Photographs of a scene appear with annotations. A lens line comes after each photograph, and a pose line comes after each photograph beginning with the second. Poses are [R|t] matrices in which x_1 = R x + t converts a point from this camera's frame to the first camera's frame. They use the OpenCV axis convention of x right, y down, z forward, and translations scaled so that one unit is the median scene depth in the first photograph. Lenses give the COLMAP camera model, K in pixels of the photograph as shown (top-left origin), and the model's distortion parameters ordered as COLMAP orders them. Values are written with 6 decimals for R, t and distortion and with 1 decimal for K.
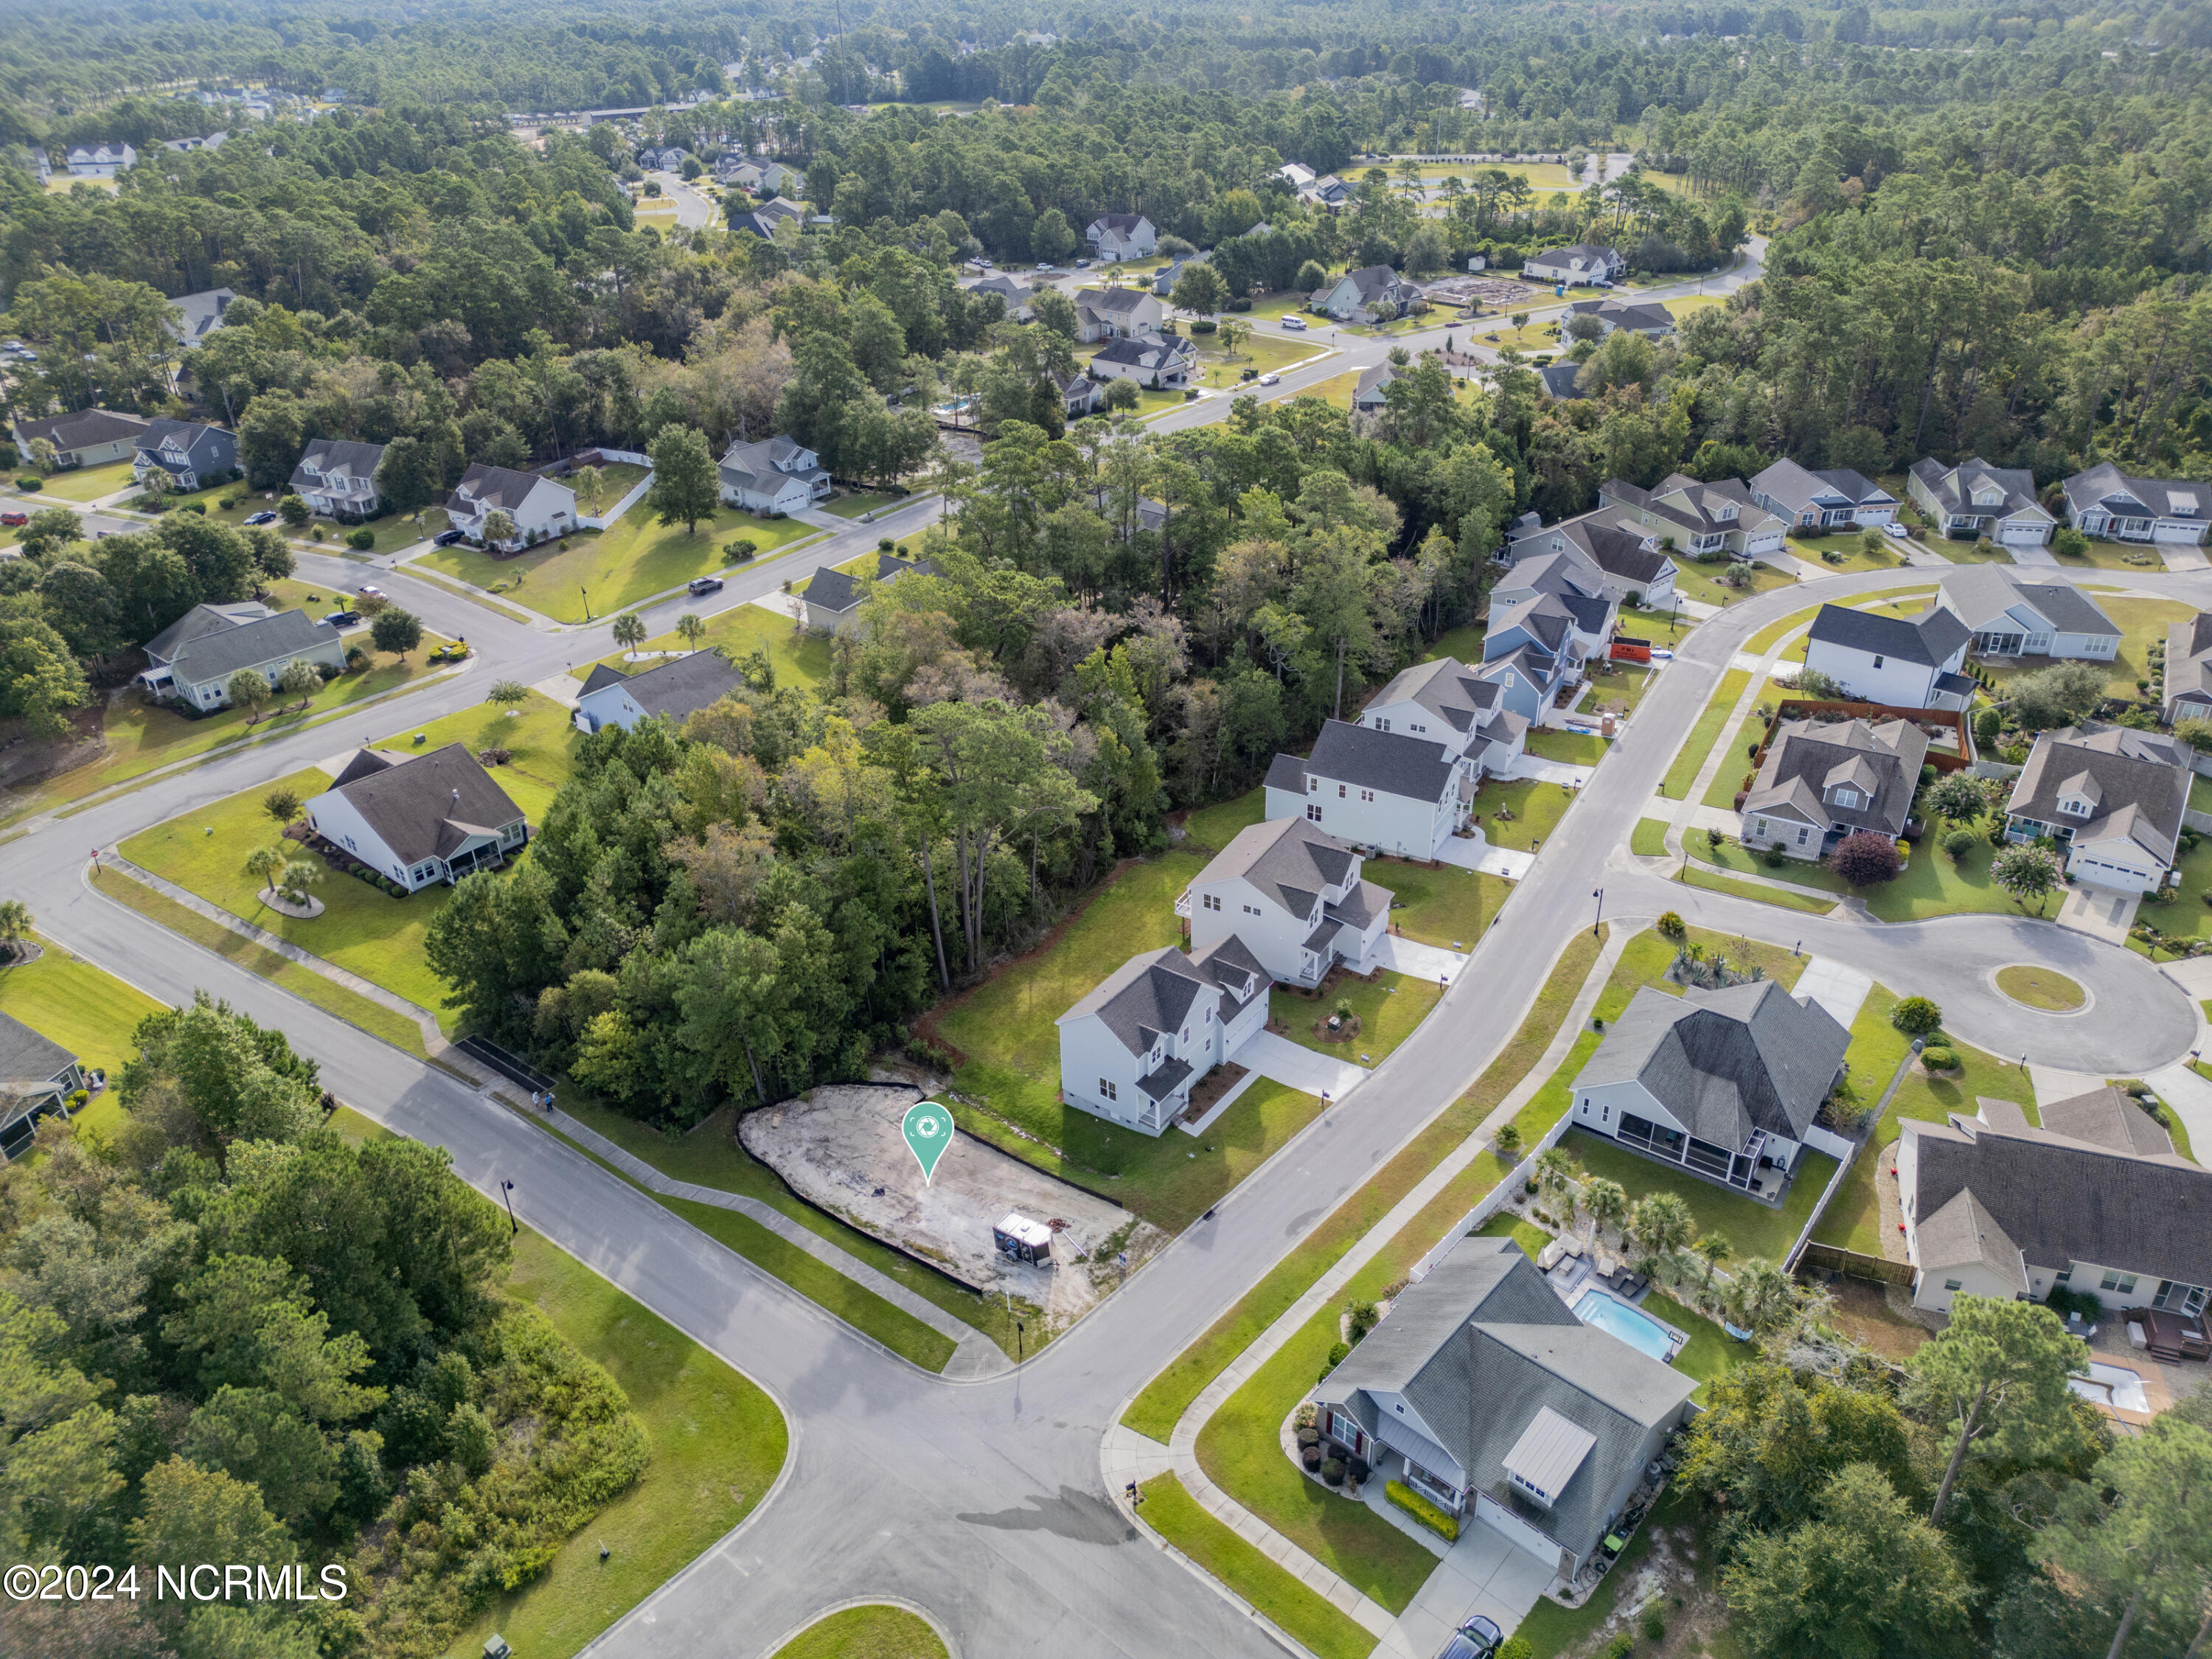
lens RADIAL K [[1537.5, 0, 1108.2], [0, 1537.5, 829.9], [0, 0, 1]] dist [0.074808, -0.076699]
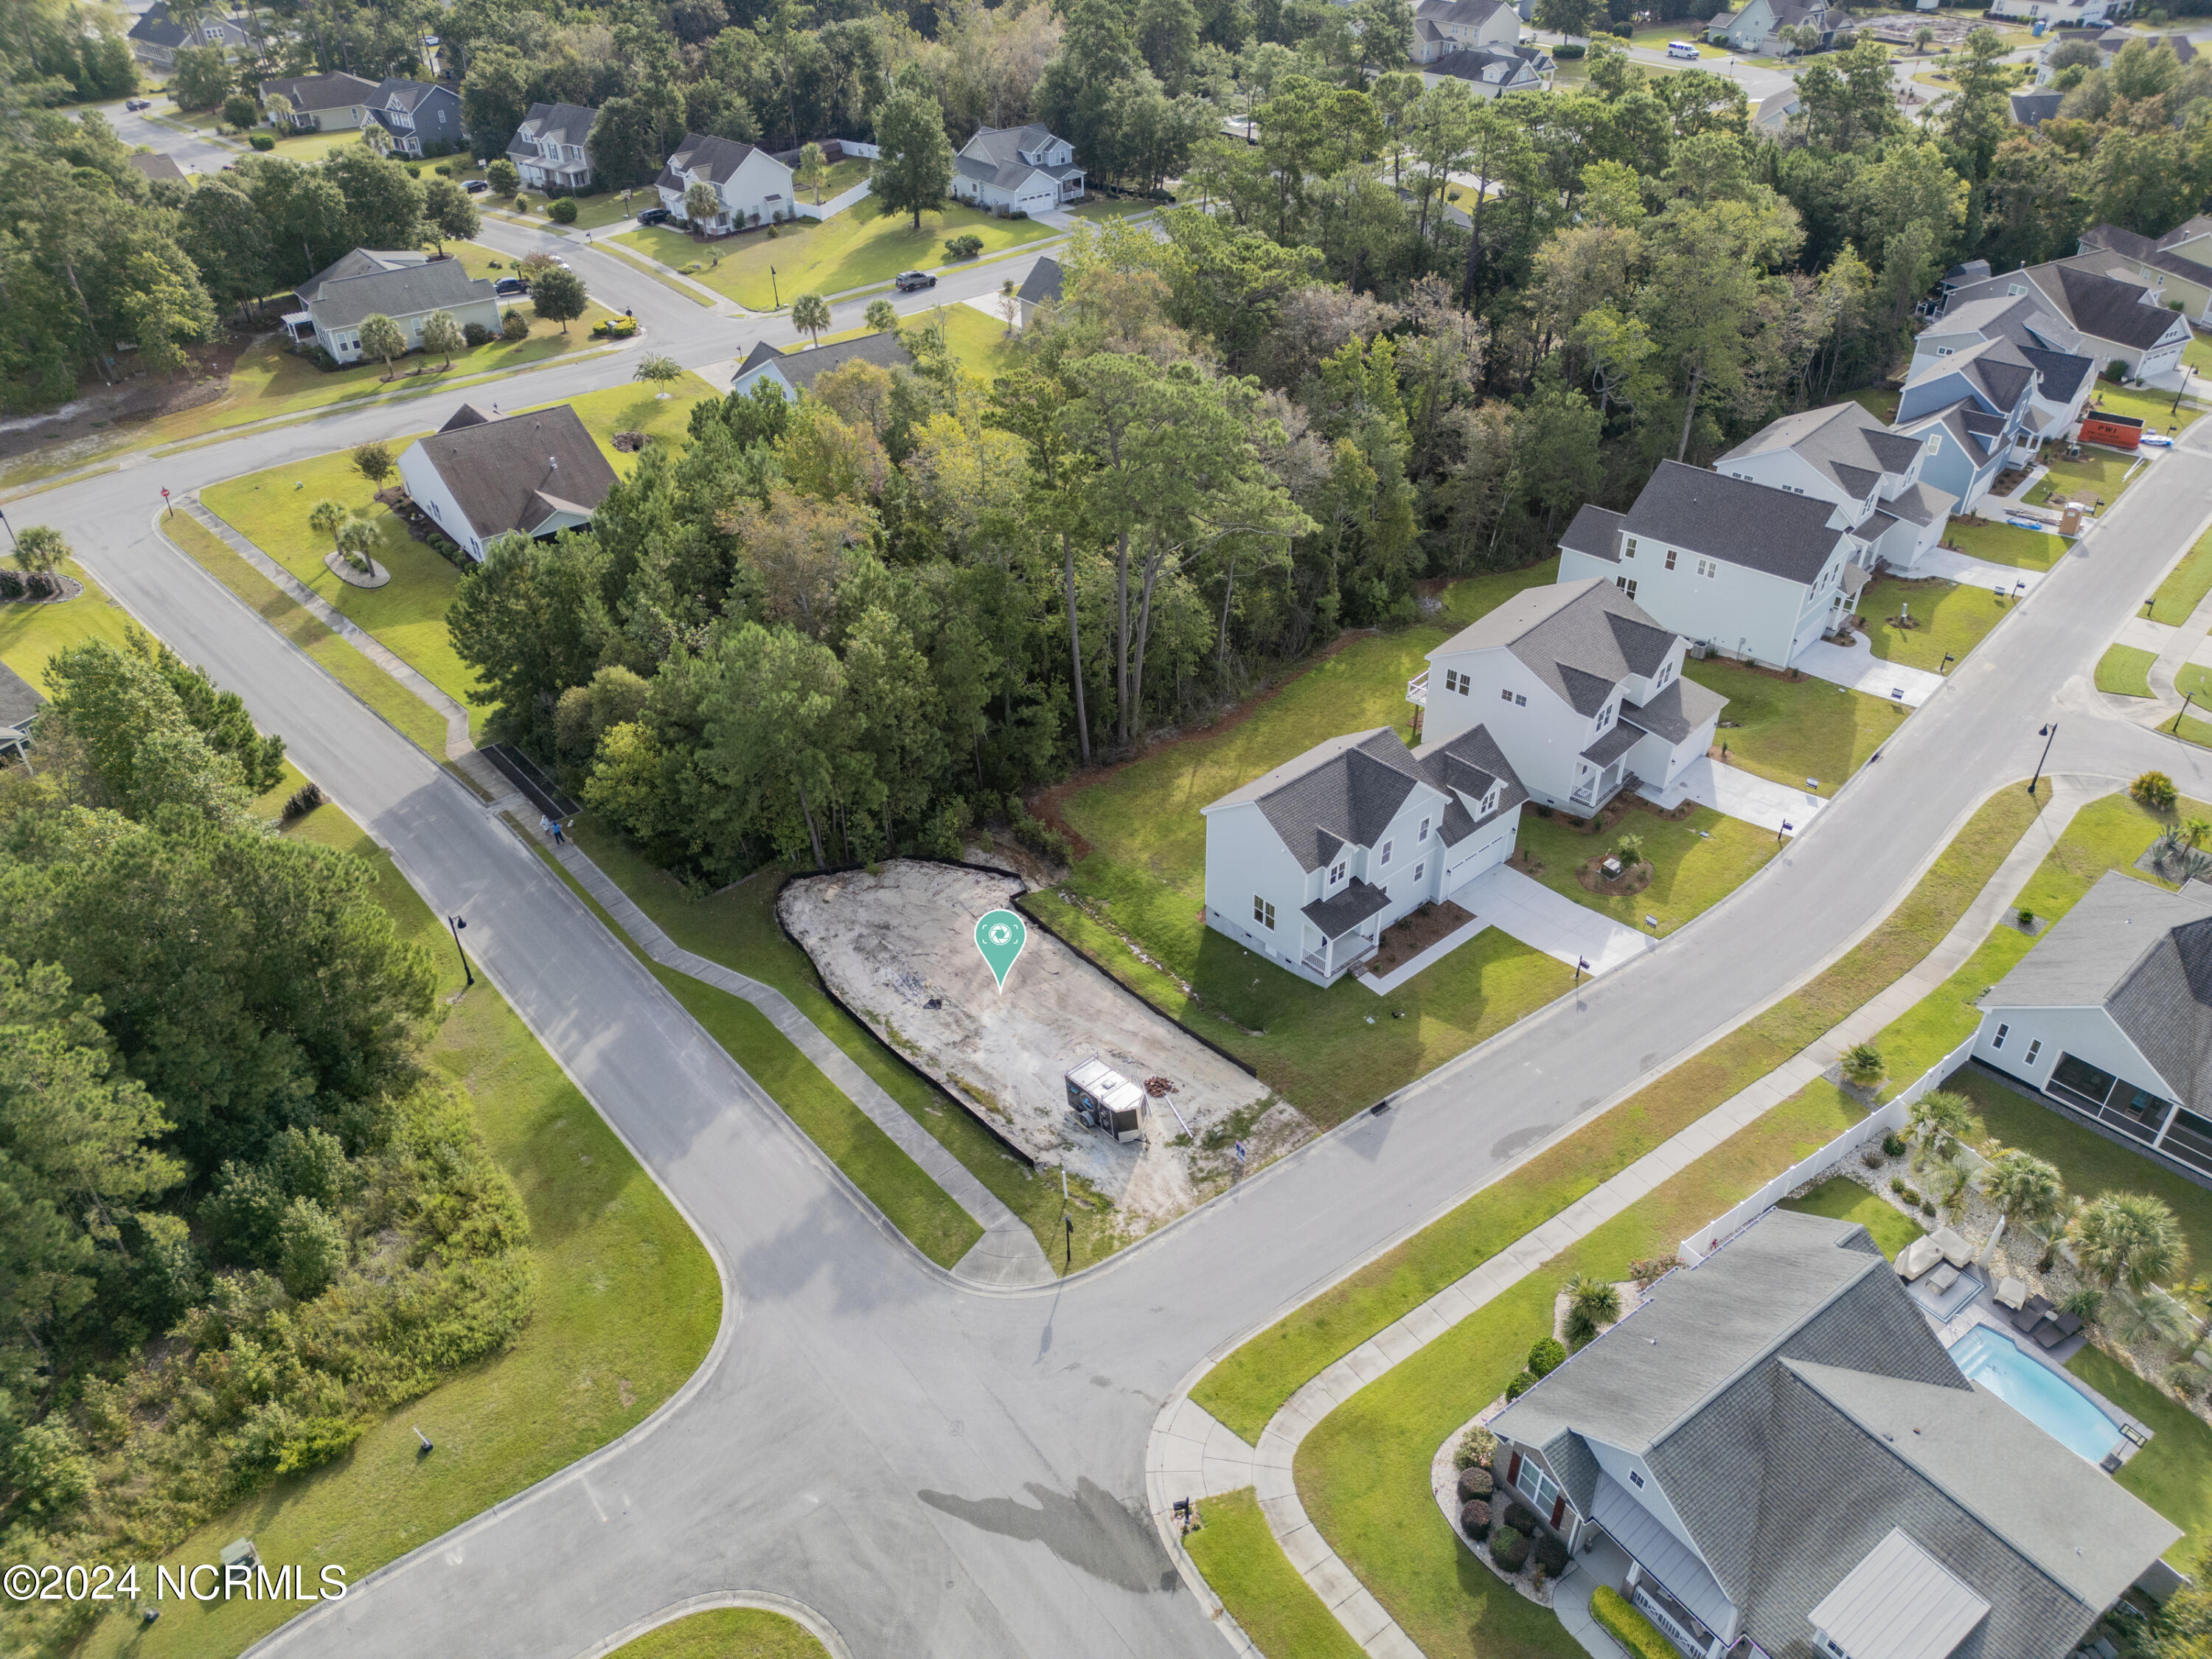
lens RADIAL K [[1537.5, 0, 1108.2], [0, 1537.5, 829.9], [0, 0, 1]] dist [0.074808, -0.076699]
pose [[0.977413, 0.127469, -0.168568, 0.040875], [-0.109750, 0.987788, 0.110586, 0.056853], [0.180606, -0.089588, 0.979467, 0.278128]]
